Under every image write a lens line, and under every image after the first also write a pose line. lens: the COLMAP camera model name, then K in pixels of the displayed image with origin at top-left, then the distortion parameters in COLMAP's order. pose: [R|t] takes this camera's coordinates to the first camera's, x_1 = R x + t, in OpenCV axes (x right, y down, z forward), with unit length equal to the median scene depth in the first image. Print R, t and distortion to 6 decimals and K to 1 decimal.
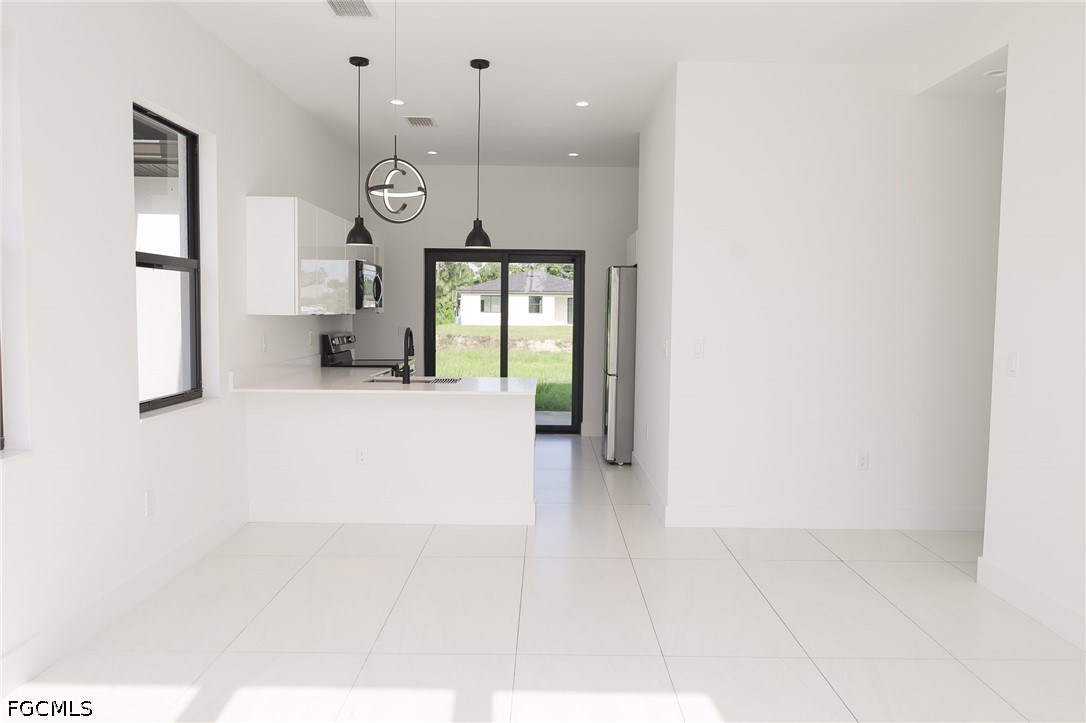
lens RADIAL K [[738.5, 0, 513.9], [0, 738.5, 351.5], [0, 0, 1]] dist [0.000995, 0.000941]
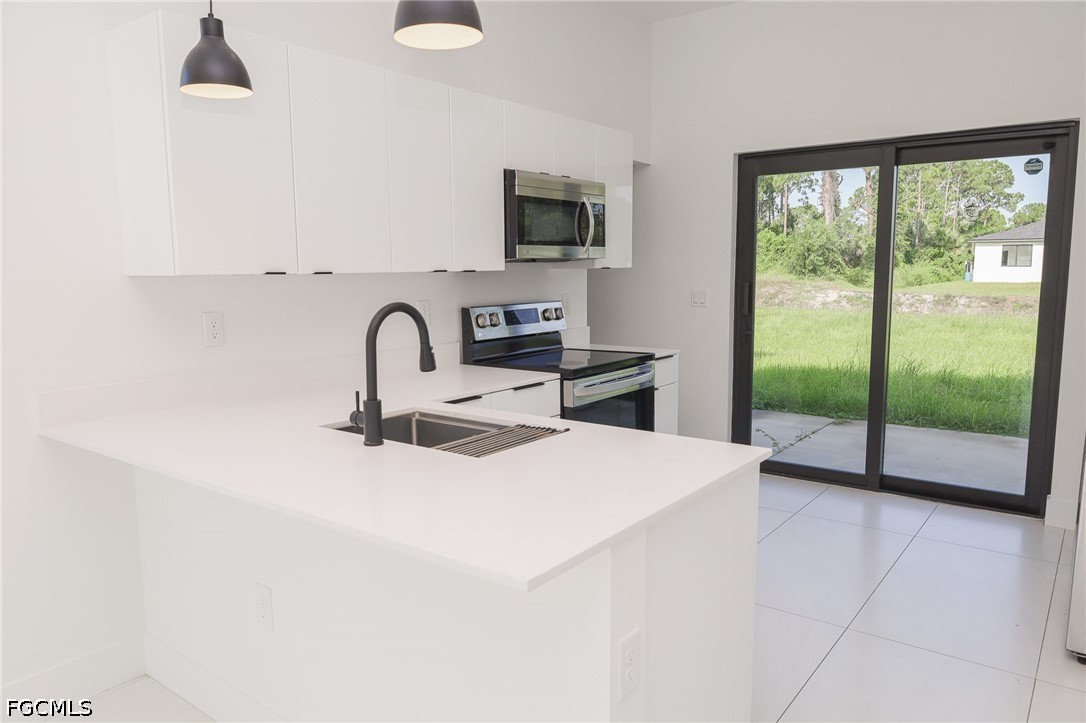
lens RADIAL K [[741.6, 0, 543.0], [0, 741.6, 361.5], [0, 0, 1]] dist [-0.000448, 0.004653]
pose [[0.822824, 0.053875, -0.565737, 0.091100], [-0.014564, 0.997168, 0.073778, -0.019220], [0.568110, -0.052467, 0.821279, 0.437671]]
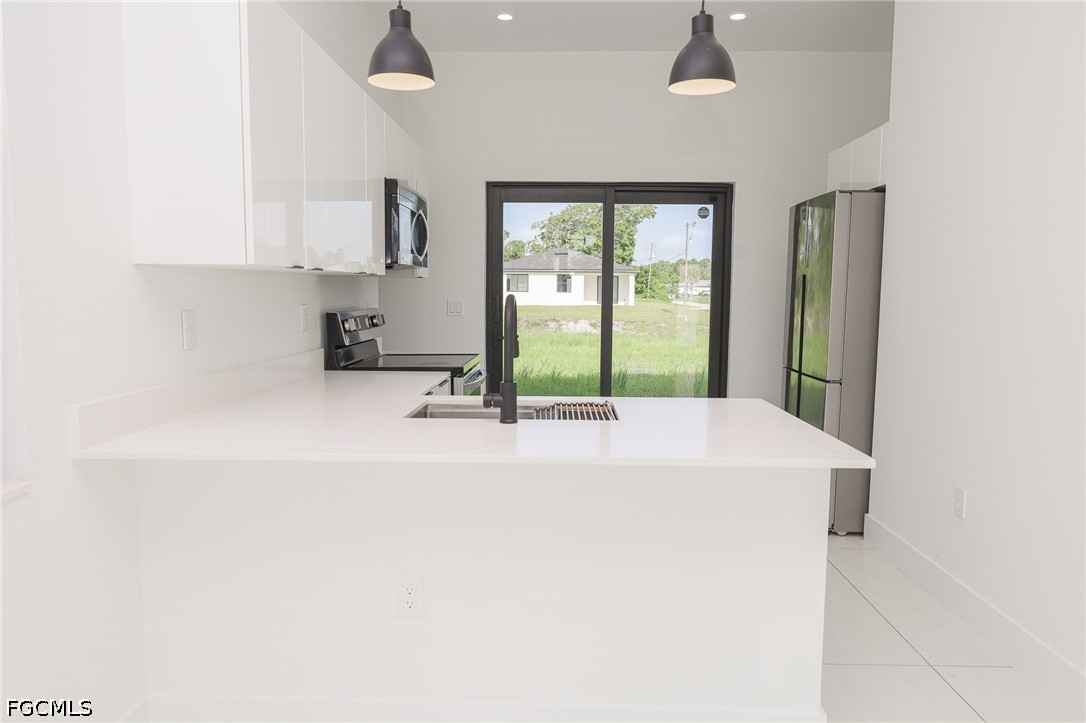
lens RADIAL K [[737.1, 0, 543.5], [0, 737.1, 358.8], [0, 0, 1]] dist [0.000205, 0.000304]
pose [[0.999929, -0.003828, 0.011249, -0.079210], [0.003415, 0.999329, 0.036481, -0.006085], [-0.011381, -0.036440, 0.999271, 0.343681]]
